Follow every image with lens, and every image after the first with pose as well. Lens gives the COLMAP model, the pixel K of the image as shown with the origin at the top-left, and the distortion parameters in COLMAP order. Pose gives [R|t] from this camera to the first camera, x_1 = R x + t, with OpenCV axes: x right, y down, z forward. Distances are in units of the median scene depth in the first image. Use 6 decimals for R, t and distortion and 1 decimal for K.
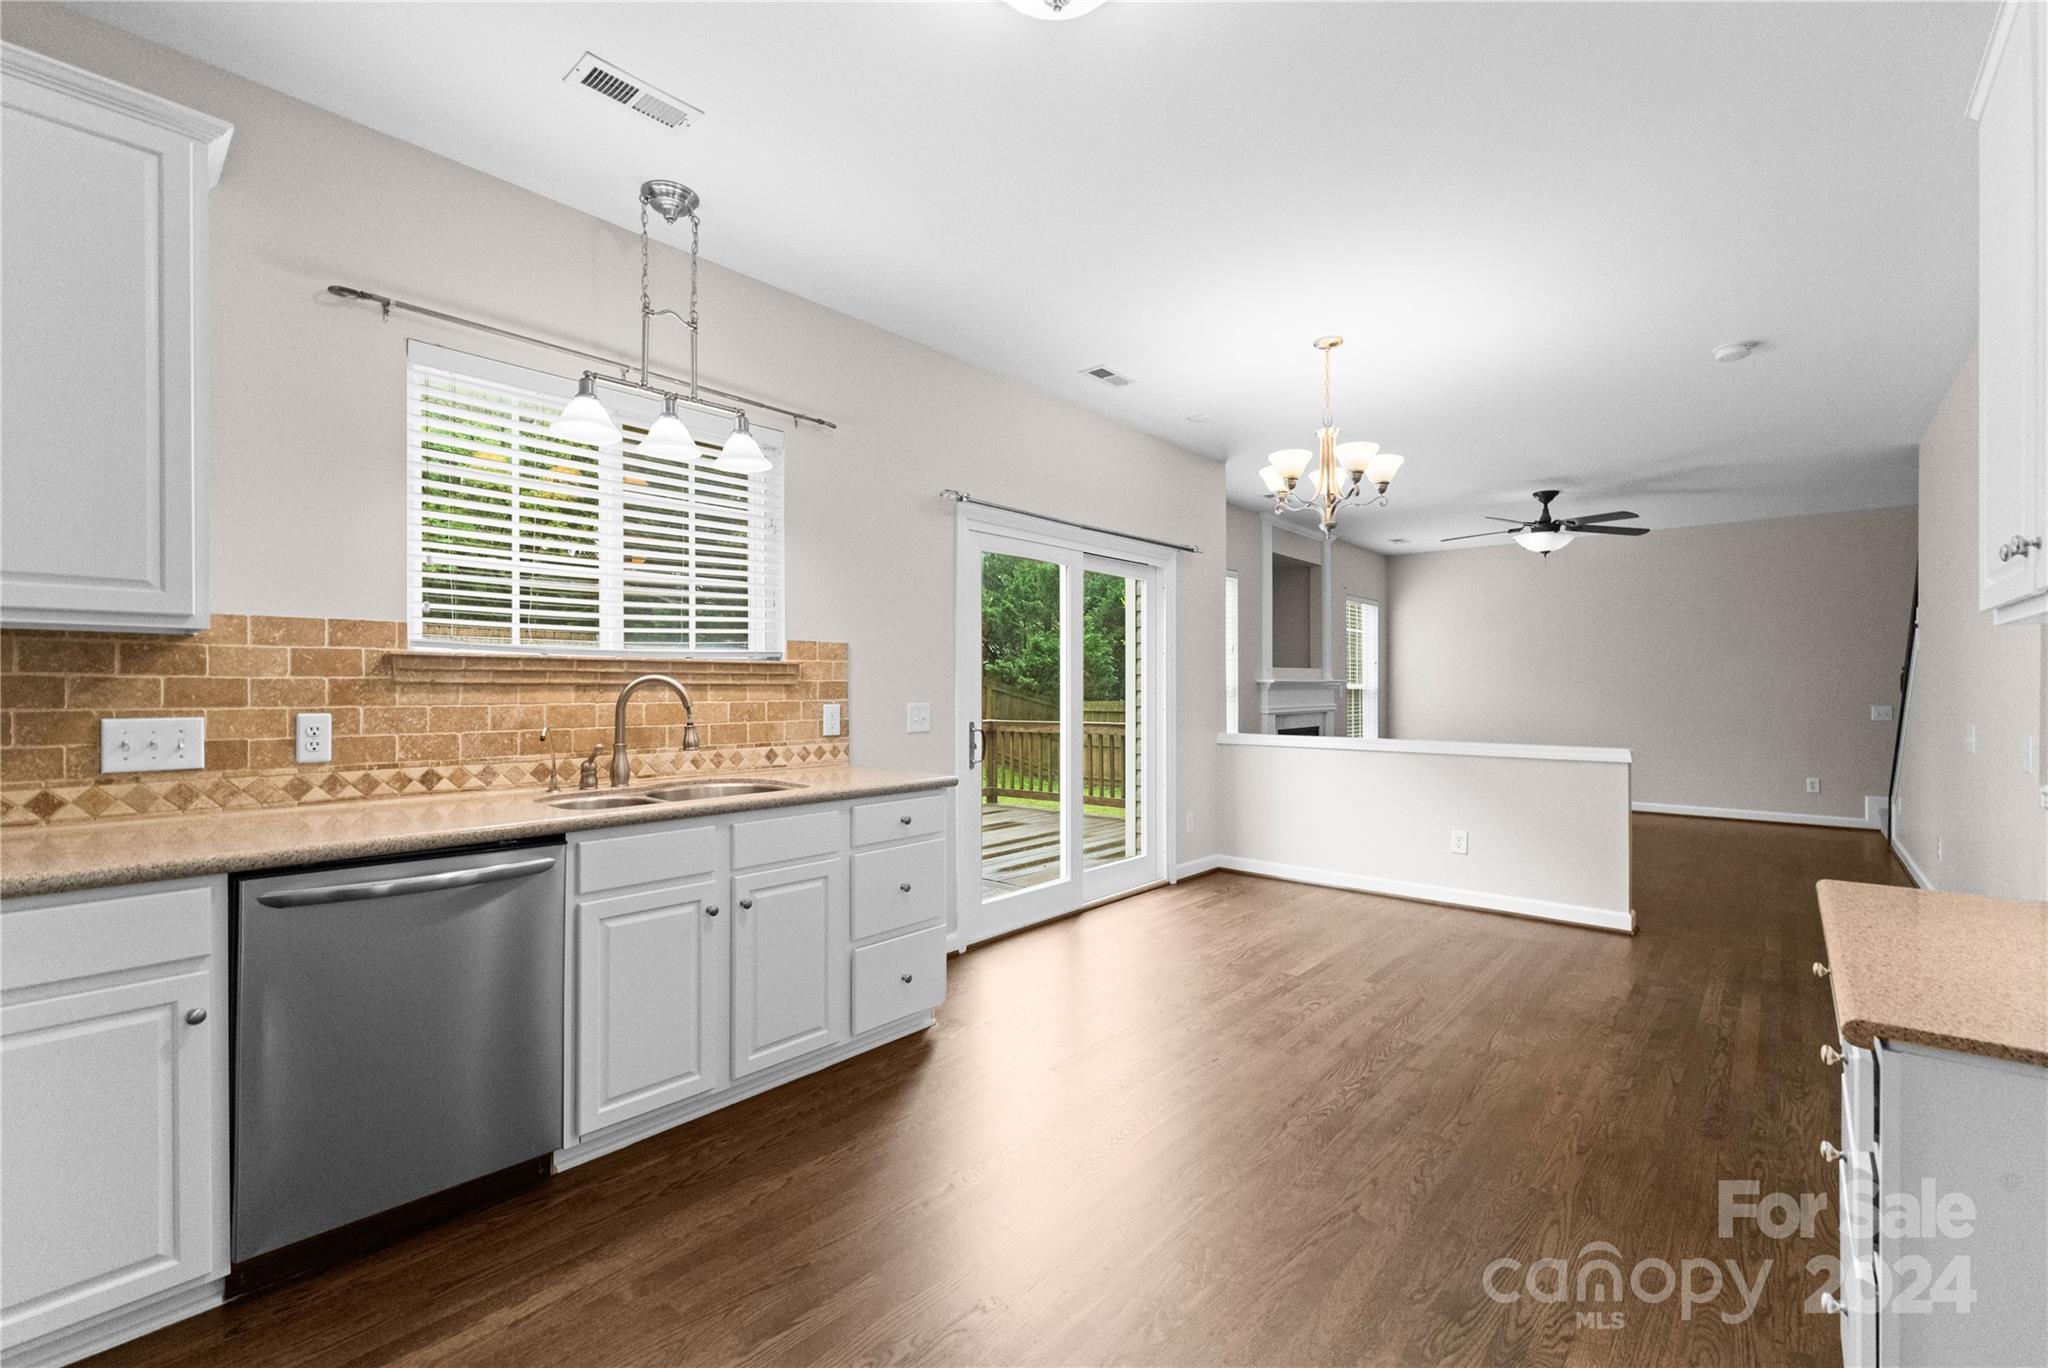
lens RADIAL K [[872.3, 0, 1025.0], [0, 872.3, 691.1], [0, 0, 1]] dist [0.000262, -0.000154]
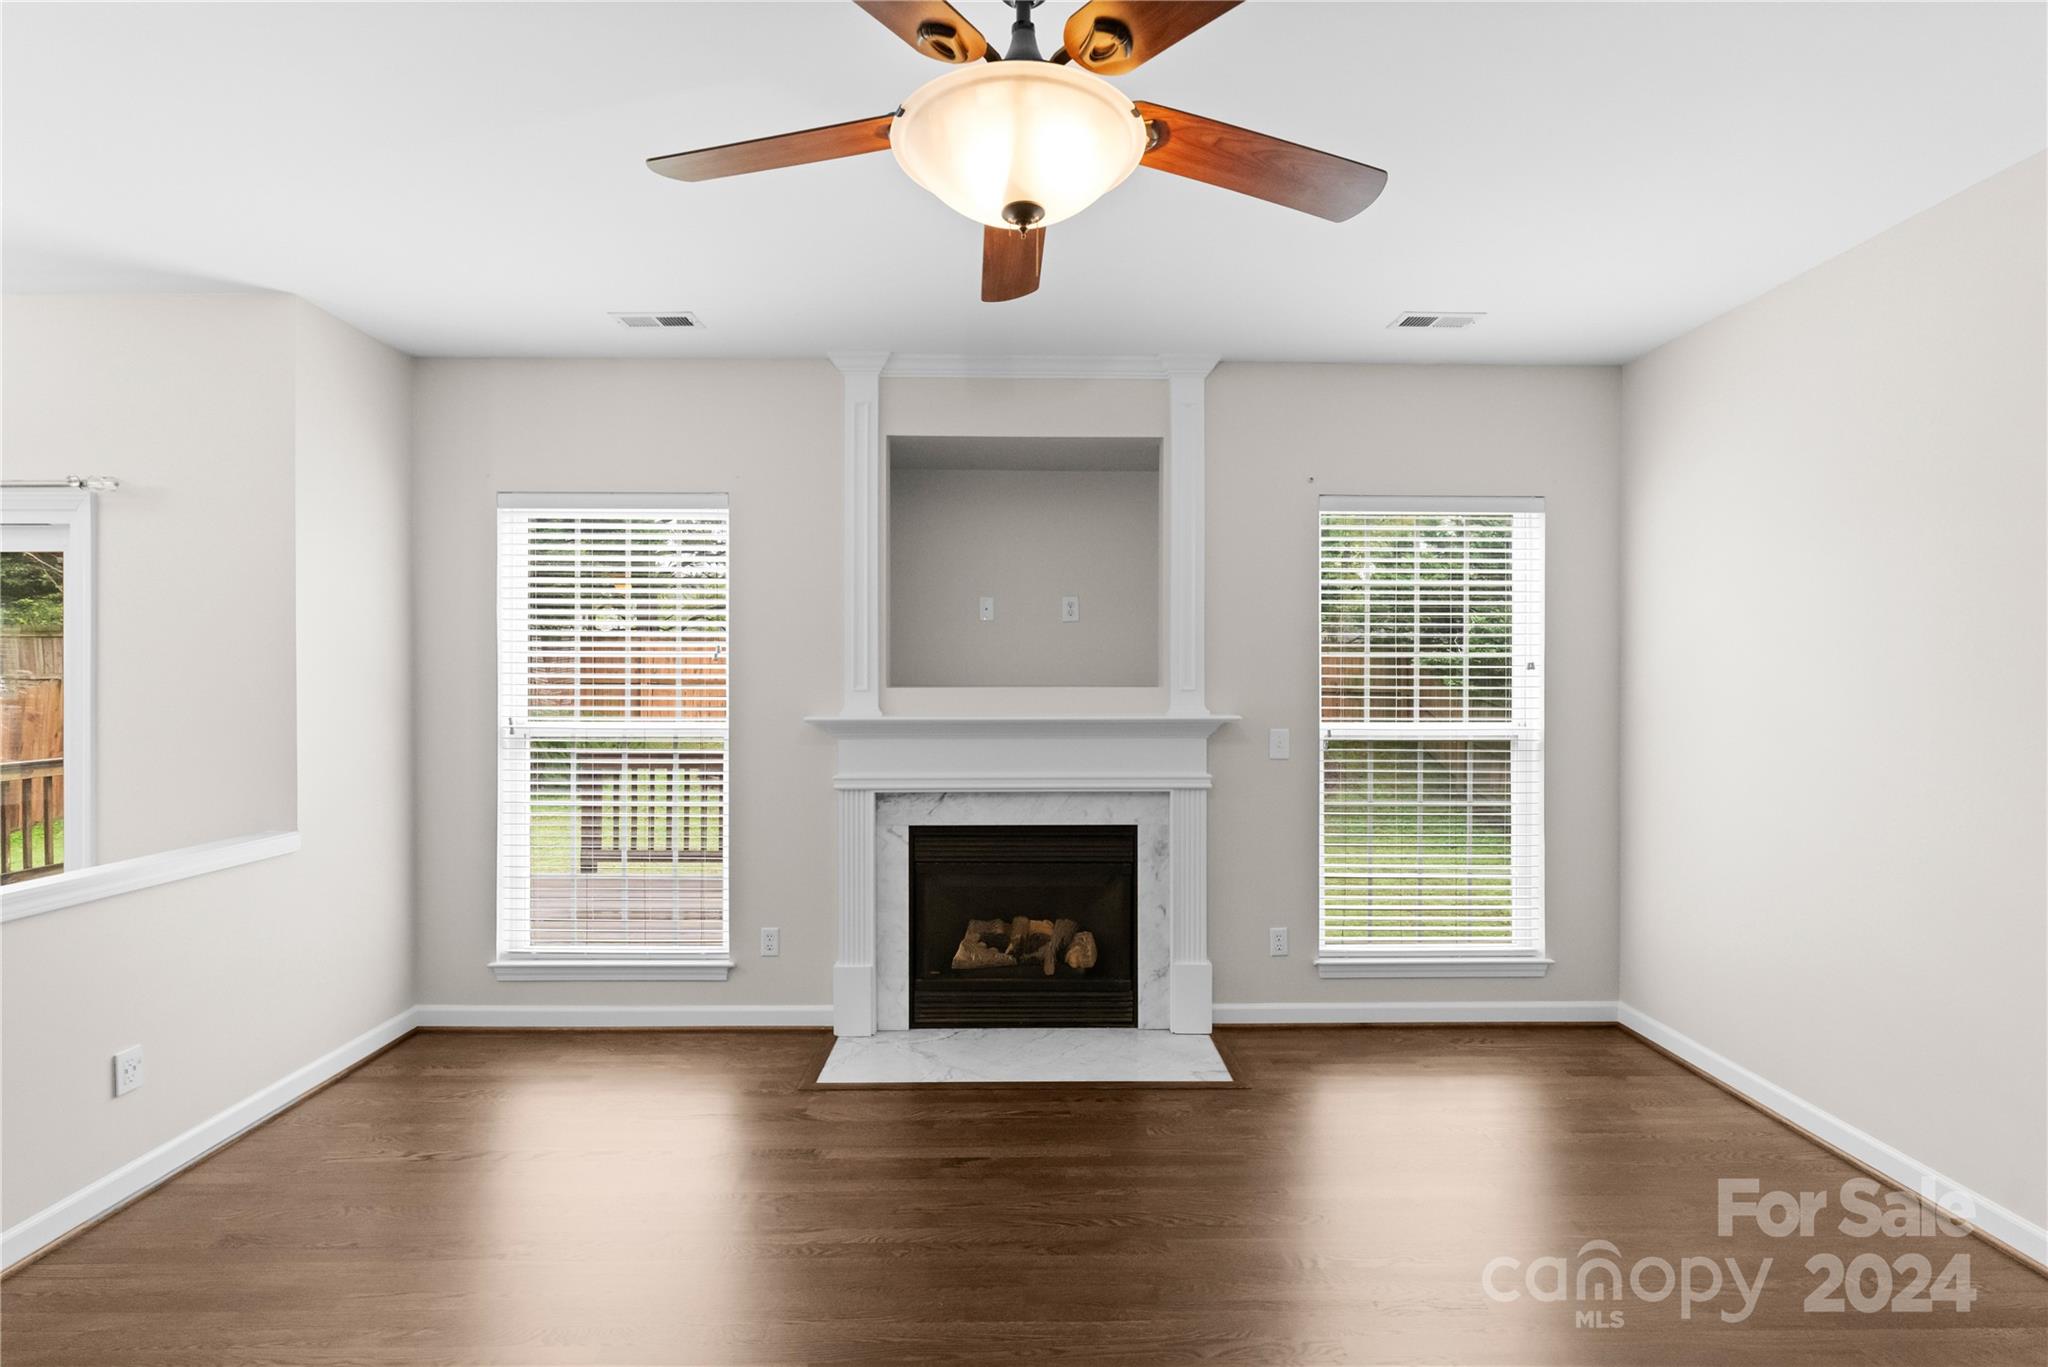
lens RADIAL K [[895.8, 0, 1019.5], [0, 895.8, 684.3], [0, 0, 1]] dist [0.000989, 0.000305]
pose [[0.667273, 0.008113, -0.744769, 1.504973], [-0.004928, 0.999967, 0.006478, -0.072021], [0.744797, -0.000653, 0.667291, 1.633336]]
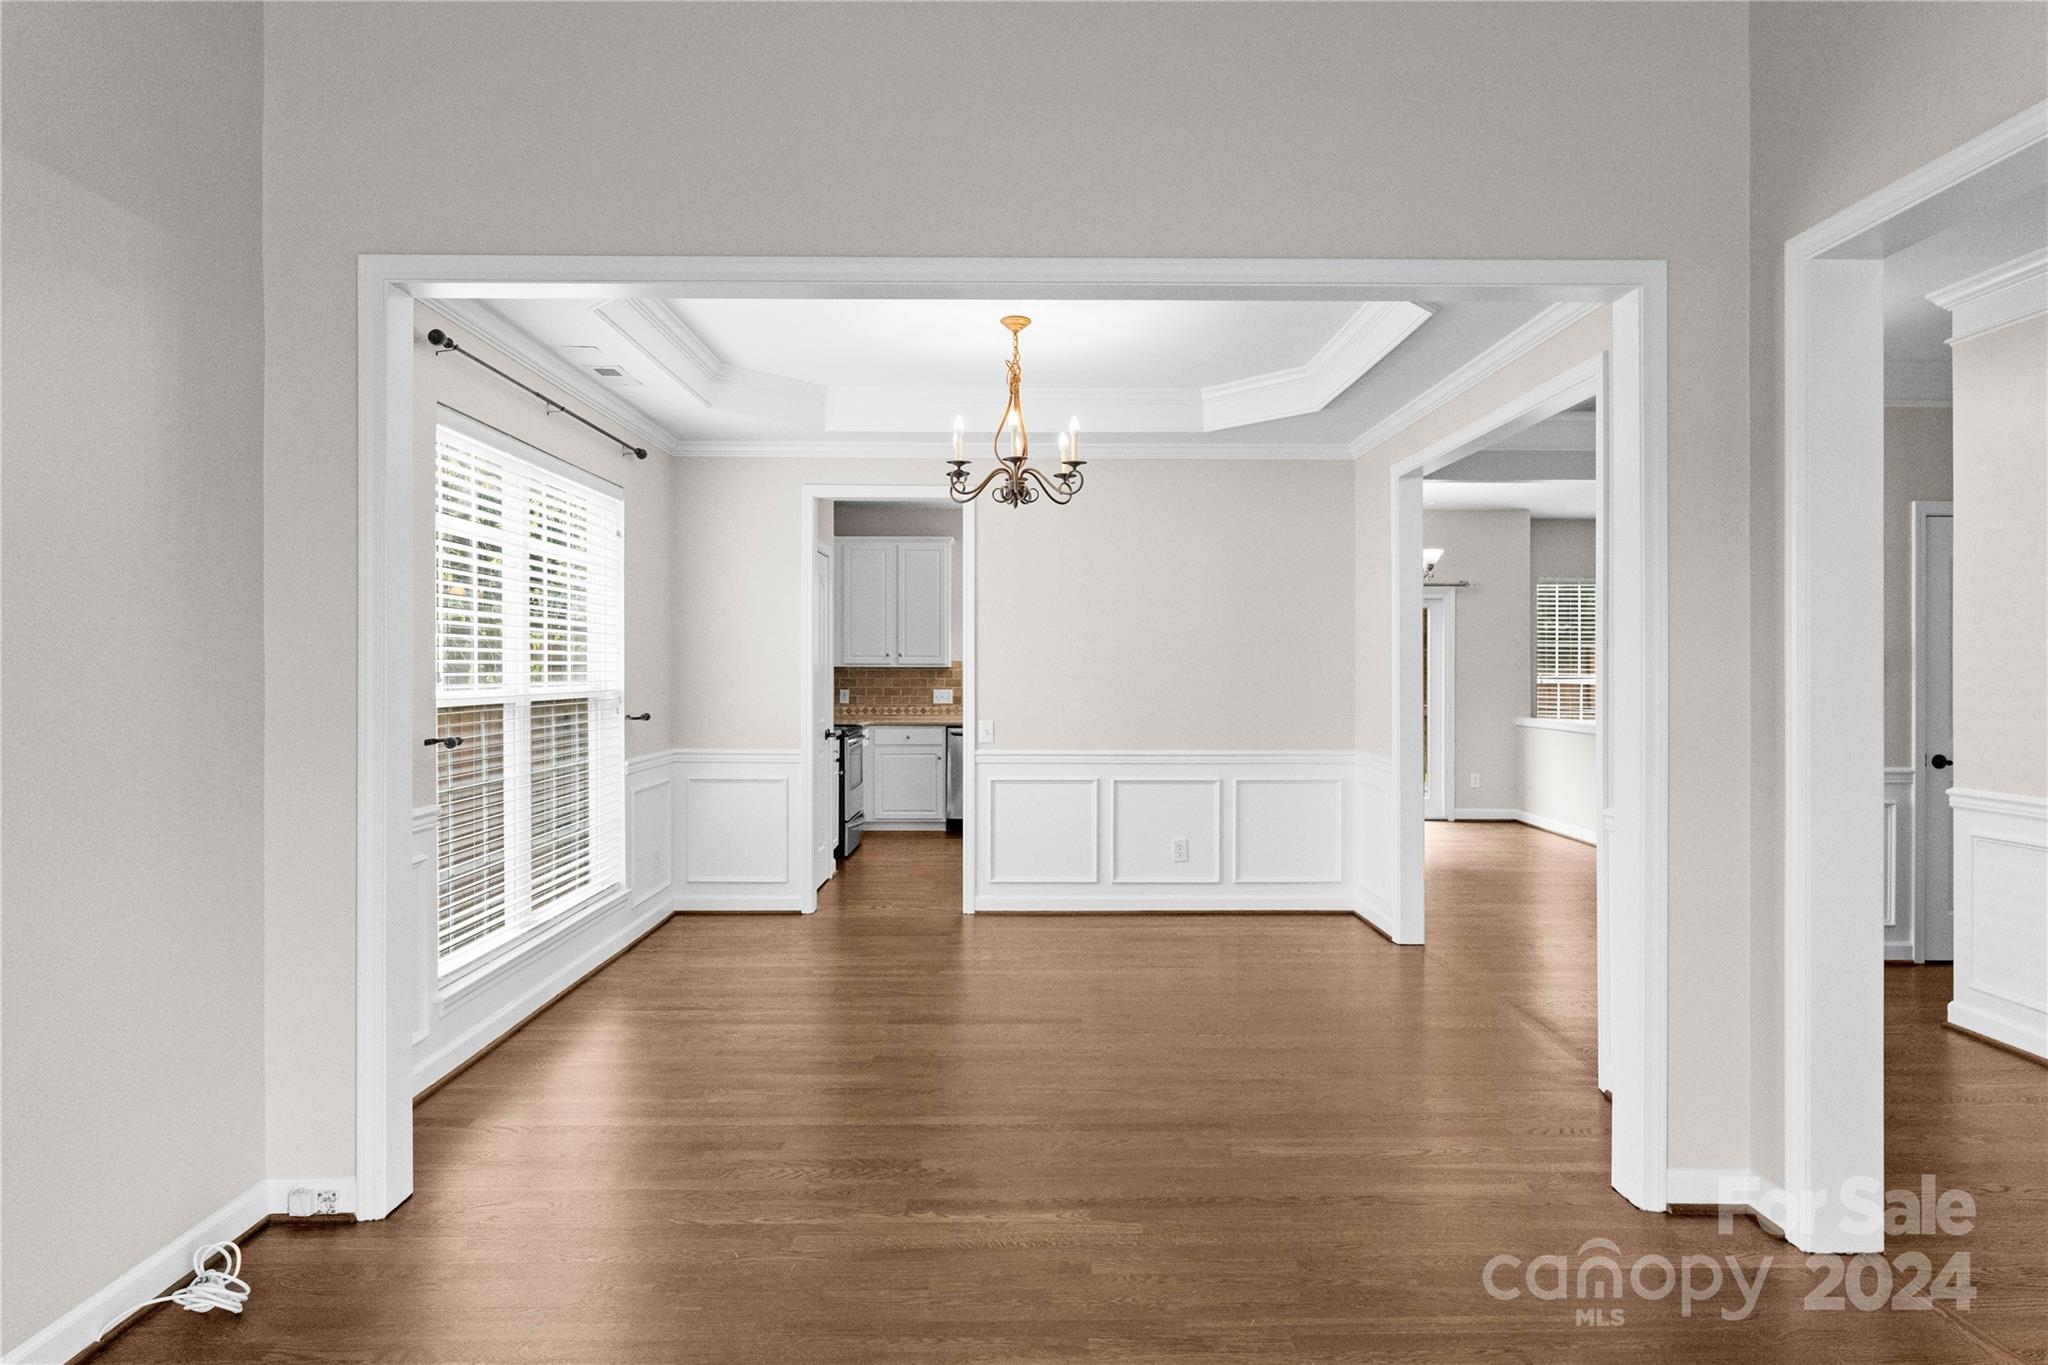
lens RADIAL K [[1098.4, 0, 1025.3], [0, 1098.4, 668.3], [0, 0, 1]] dist [-0.001848, 0.000050]
pose [[0.670574, -0.000189, -0.741843, 1.592355], [-0.003999, 0.999985, -0.003869, -0.025743], [0.741832, 0.005561, 0.670563, -1.105903]]
